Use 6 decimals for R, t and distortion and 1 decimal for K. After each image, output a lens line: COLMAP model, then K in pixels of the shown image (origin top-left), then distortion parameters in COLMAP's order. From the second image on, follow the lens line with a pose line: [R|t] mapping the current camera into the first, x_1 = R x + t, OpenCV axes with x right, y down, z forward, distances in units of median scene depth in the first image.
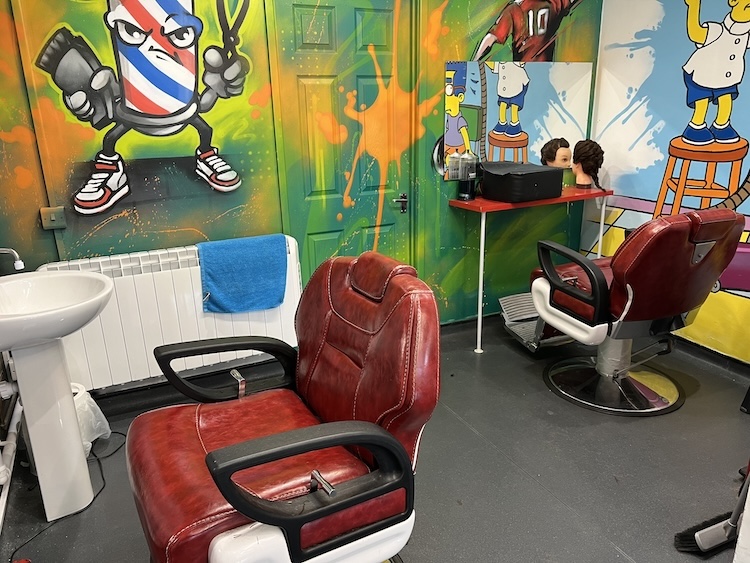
lens RADIAL K [[562.9, 0, 371.5], [0, 562.9, 298.1], [0, 0, 1]] dist [0.033357, -0.037802]
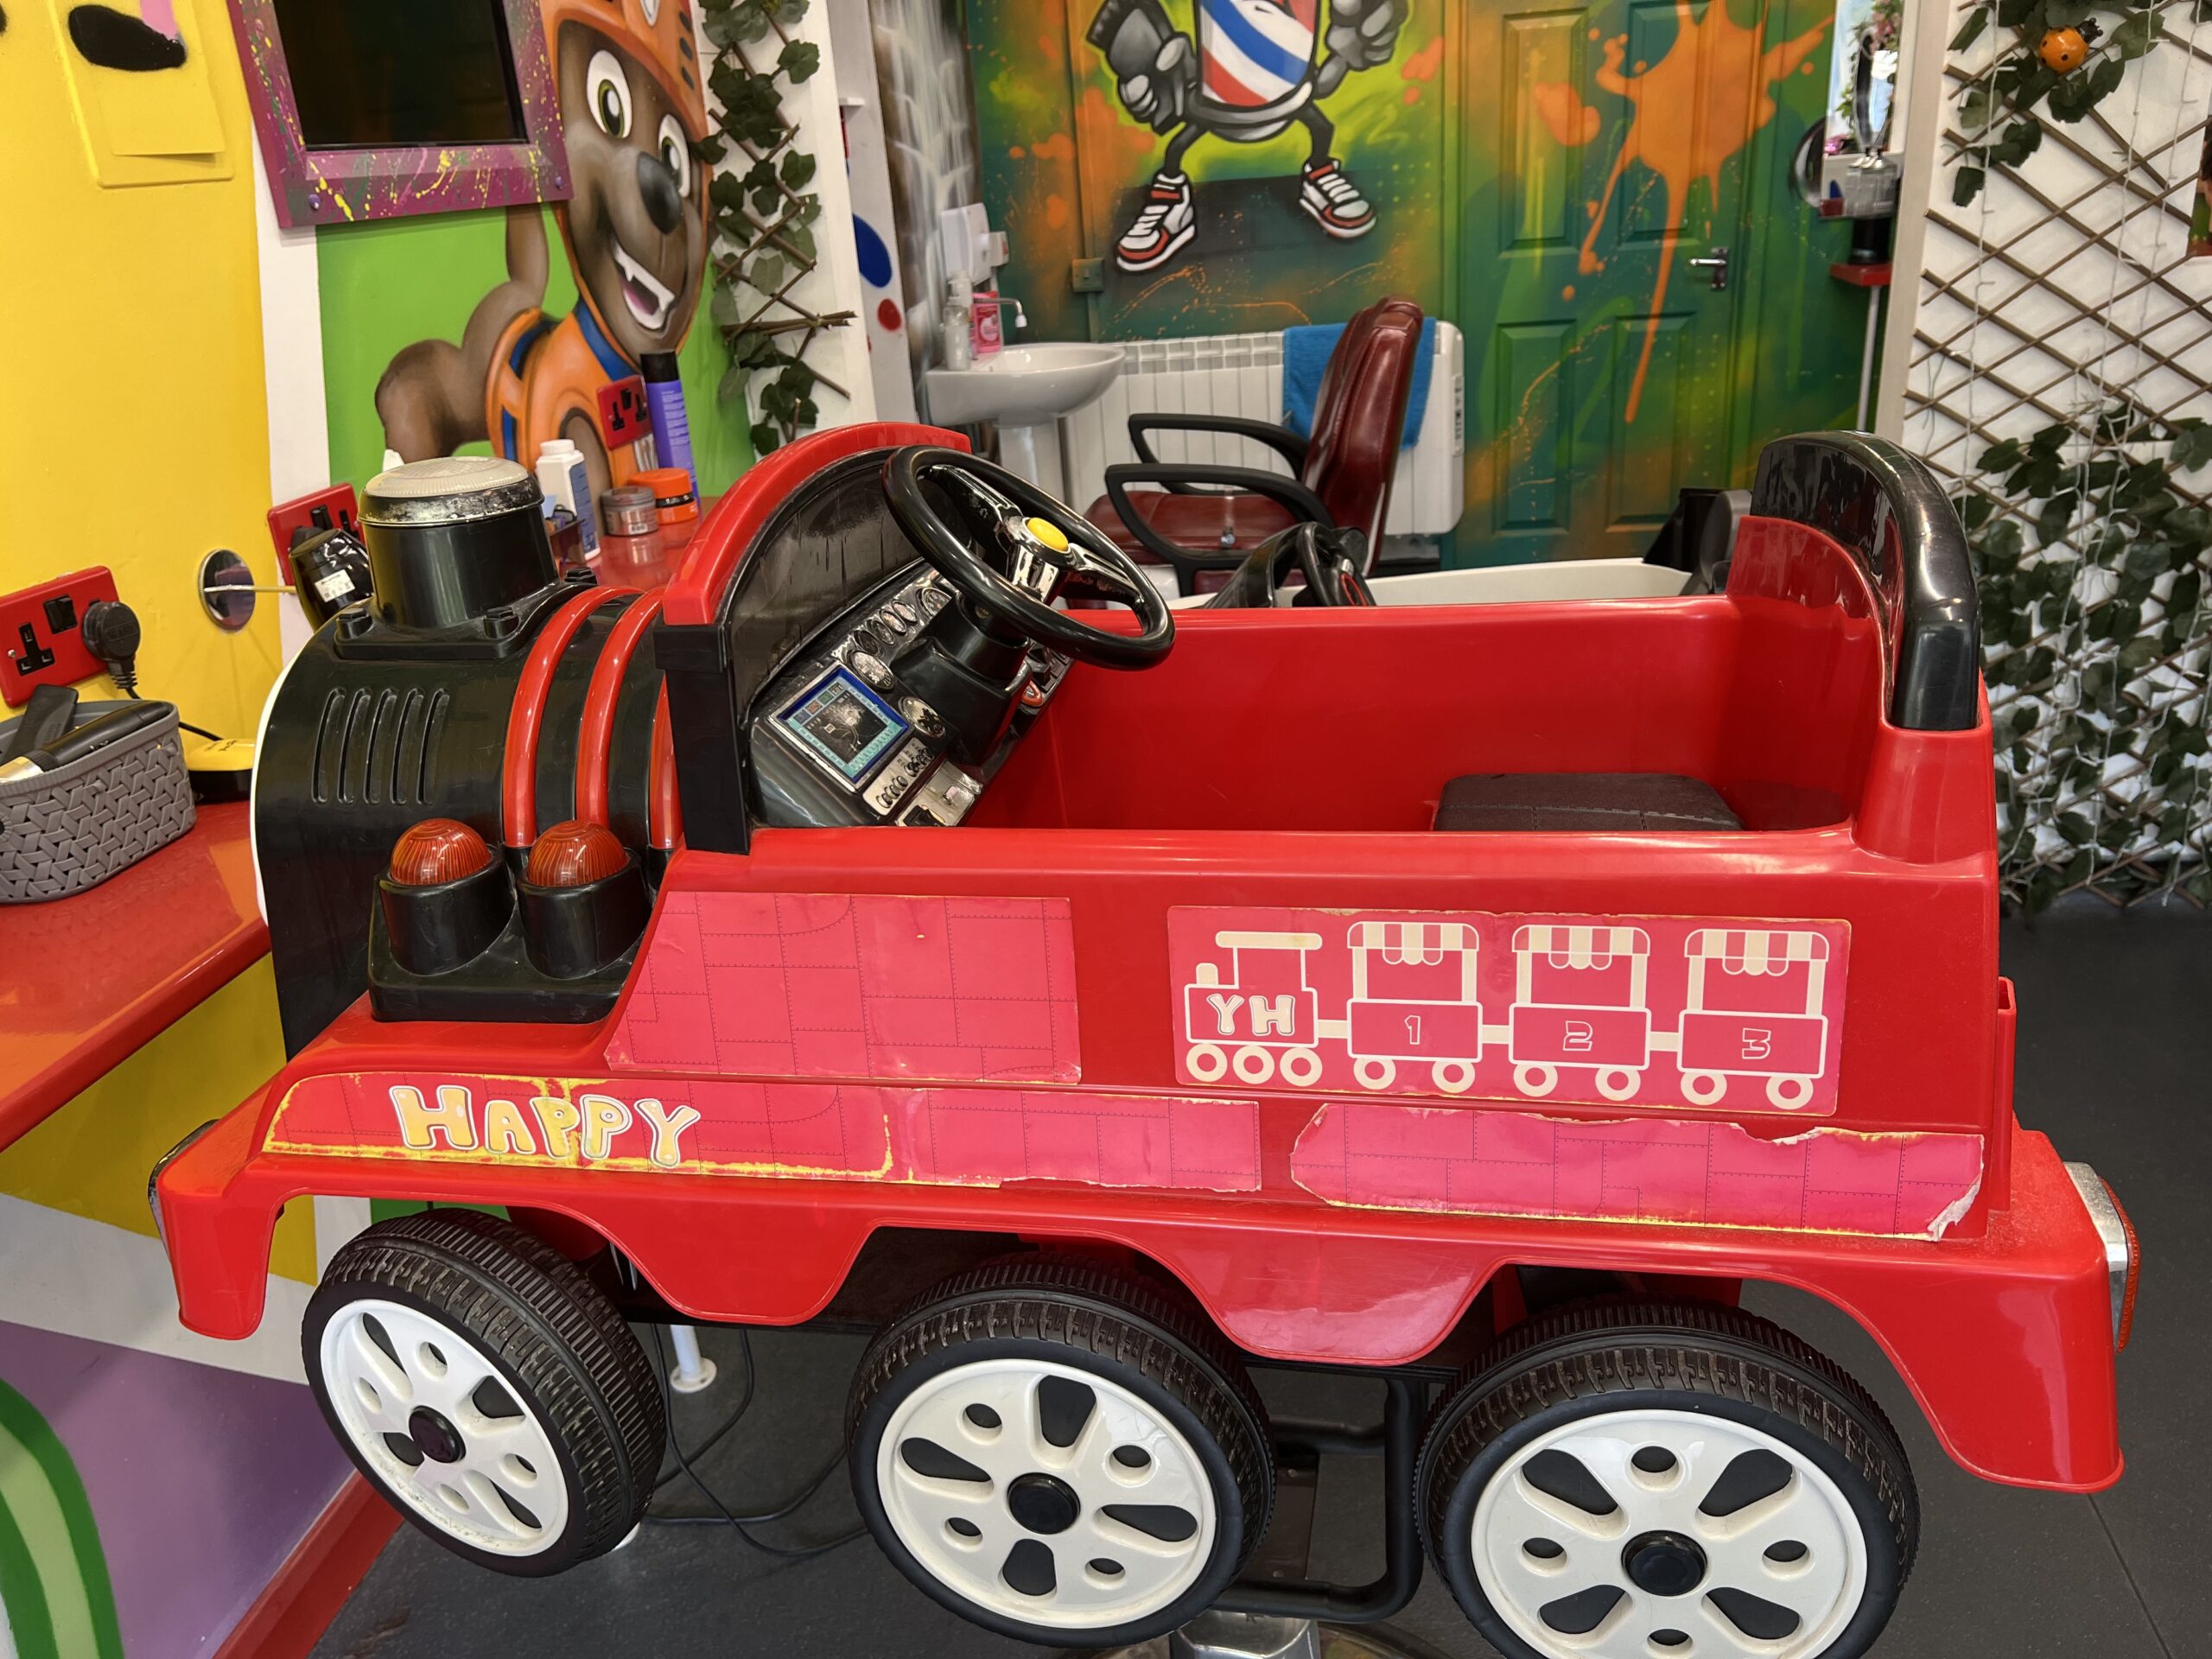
lens RADIAL K [[1660.3, 0, 1116.1], [0, 1660.3, 864.2], [0, 0, 1]] dist [0.033357, -0.037802]
pose [[0.840578, 0.192986, -0.506147, 0.558431], [-0.119010, 0.977349, 0.175003, 0.177135], [0.528455, -0.086868, 0.844505, -0.662100]]
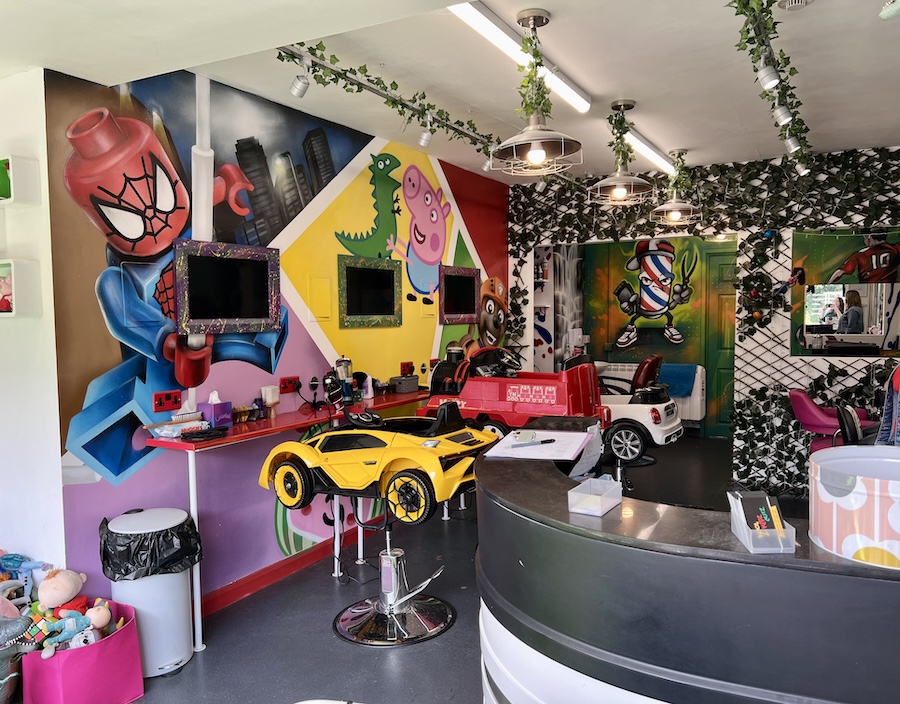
lens RADIAL K [[704.2, 0, 474.7], [0, 704.2, 392.1], [0, 0, 1]] dist [0.021370, -0.041354]
pose [[0.611664, 0.118981, -0.782119, 1.541017], [-0.244582, 0.968633, -0.043924, 0.335701], [0.752360, 0.218159, 0.621579, -1.376073]]
